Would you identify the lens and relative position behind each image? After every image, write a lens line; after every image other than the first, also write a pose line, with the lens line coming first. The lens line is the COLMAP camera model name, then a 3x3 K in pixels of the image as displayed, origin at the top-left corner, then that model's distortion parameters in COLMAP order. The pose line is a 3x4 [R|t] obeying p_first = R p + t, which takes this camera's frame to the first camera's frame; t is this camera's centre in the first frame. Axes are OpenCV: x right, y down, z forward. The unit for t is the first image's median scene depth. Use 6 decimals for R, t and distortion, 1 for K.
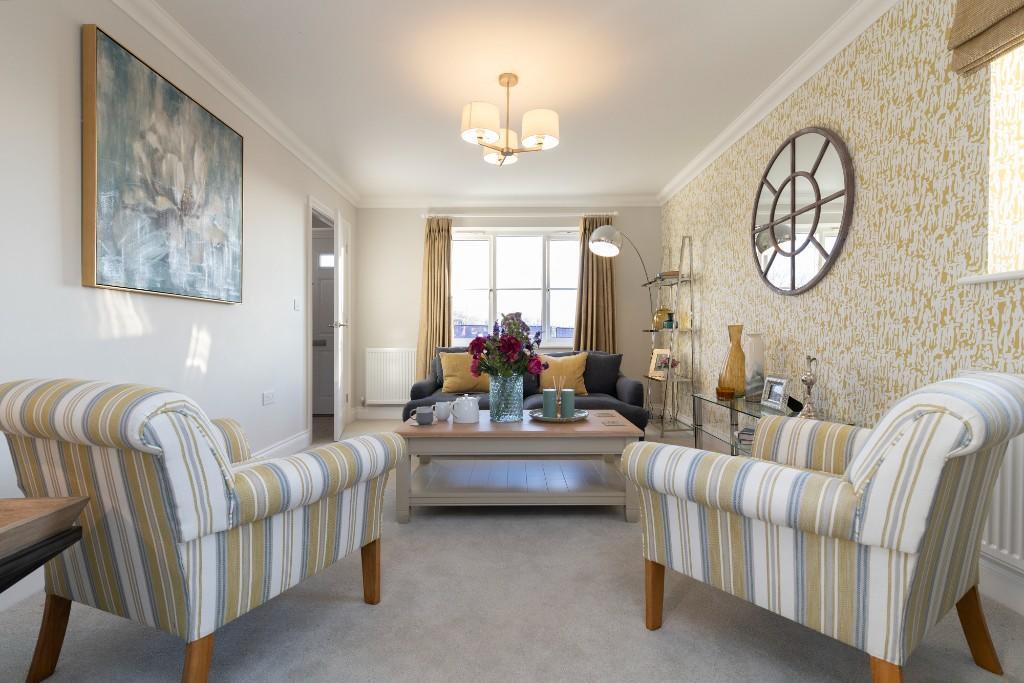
lens RADIAL K [[490.2, 0, 516.5], [0, 490.2, 336.2], [0, 0, 1]] dist [0.002760, -0.000579]
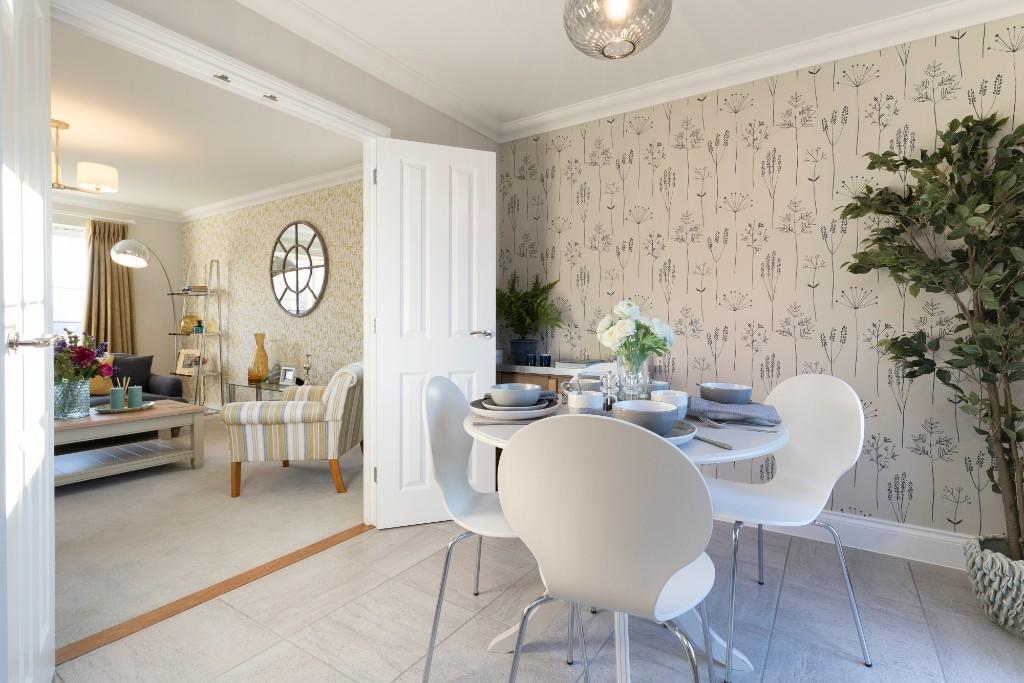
lens RADIAL K [[463.1, 0, 517.6], [0, 463.1, 343.2], [0, 0, 1]] dist [0.002416, -0.000809]
pose [[0.567982, -0.024240, 0.822684, -0.318912], [-0.001854, 0.999526, 0.030730, -0.045610], [-0.823039, -0.018979, 0.567668, -0.526029]]
